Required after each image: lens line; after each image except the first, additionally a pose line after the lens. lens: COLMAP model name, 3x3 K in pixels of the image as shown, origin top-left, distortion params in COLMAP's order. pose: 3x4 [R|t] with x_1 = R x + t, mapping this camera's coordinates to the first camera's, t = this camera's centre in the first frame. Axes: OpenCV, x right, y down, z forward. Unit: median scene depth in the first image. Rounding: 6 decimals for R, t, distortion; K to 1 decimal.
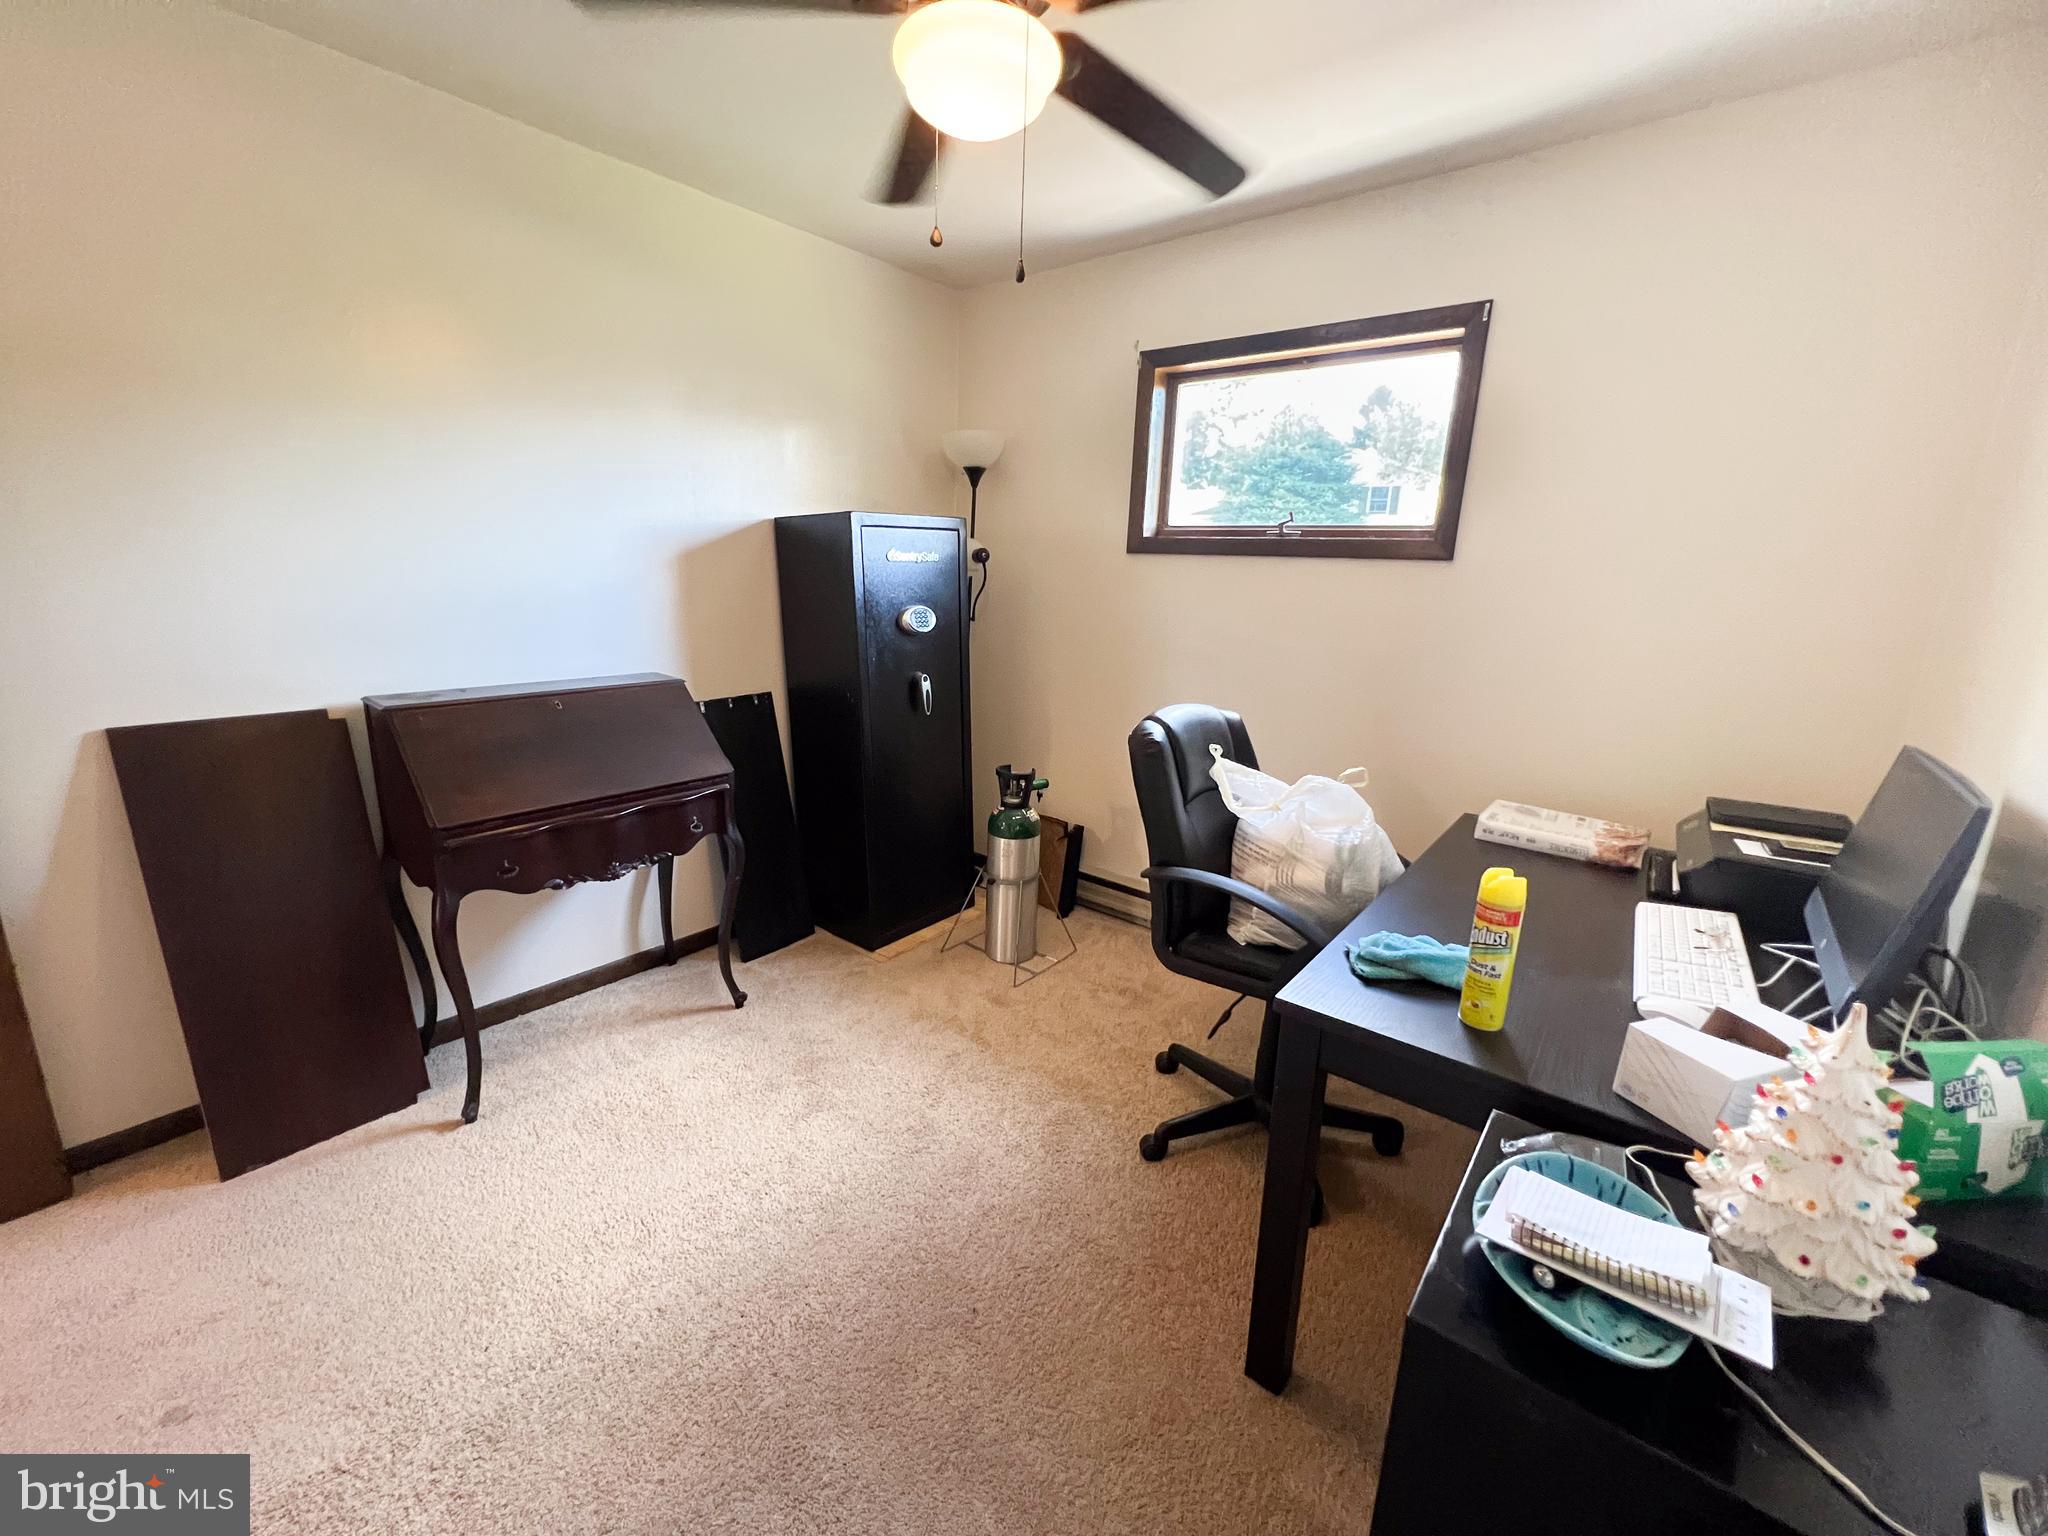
lens RADIAL K [[817.7, 0, 1023.4], [0, 817.7, 763.5], [0, 0, 1]] dist [-0.004018, 0.001195]
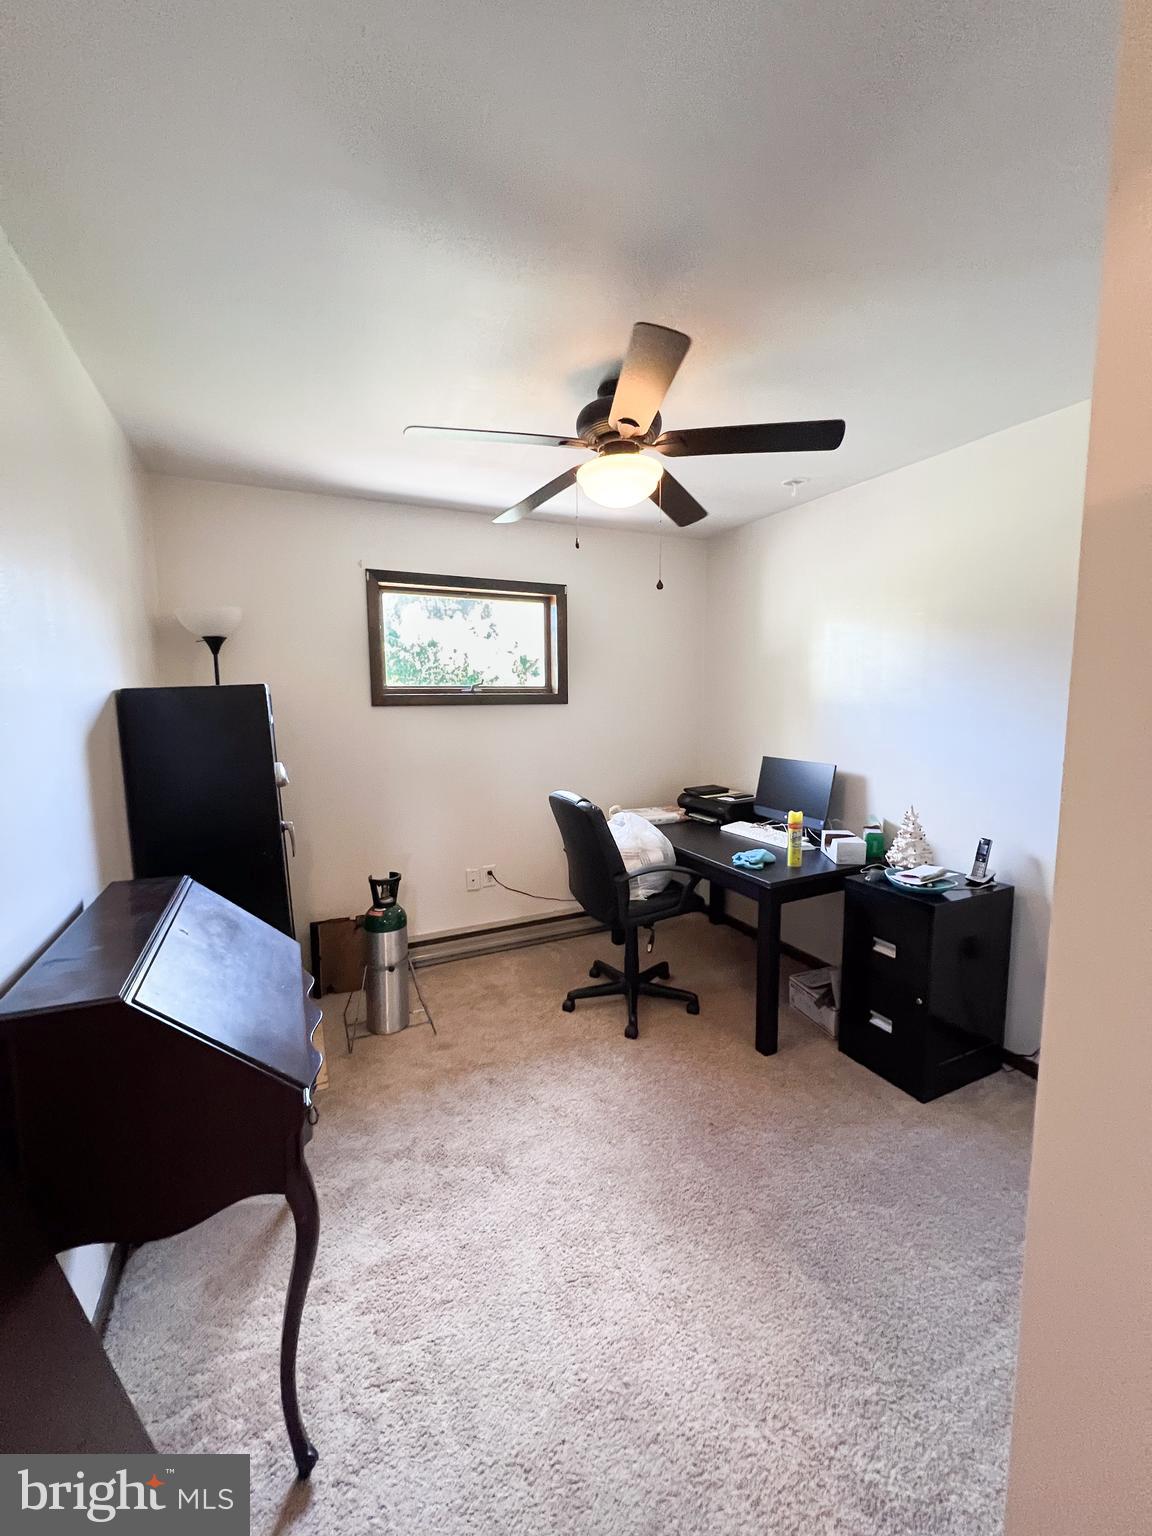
lens RADIAL K [[613.3, 0, 576.3], [0, 613.3, 766.8], [0, 0, 1]] dist [-0.004018, 0.001195]
pose [[0.422166, -0.139831, 0.895669, -0.755841], [0.238278, 0.970406, 0.039189, -0.131705], [-0.874643, 0.196874, 0.442991, 0.292479]]
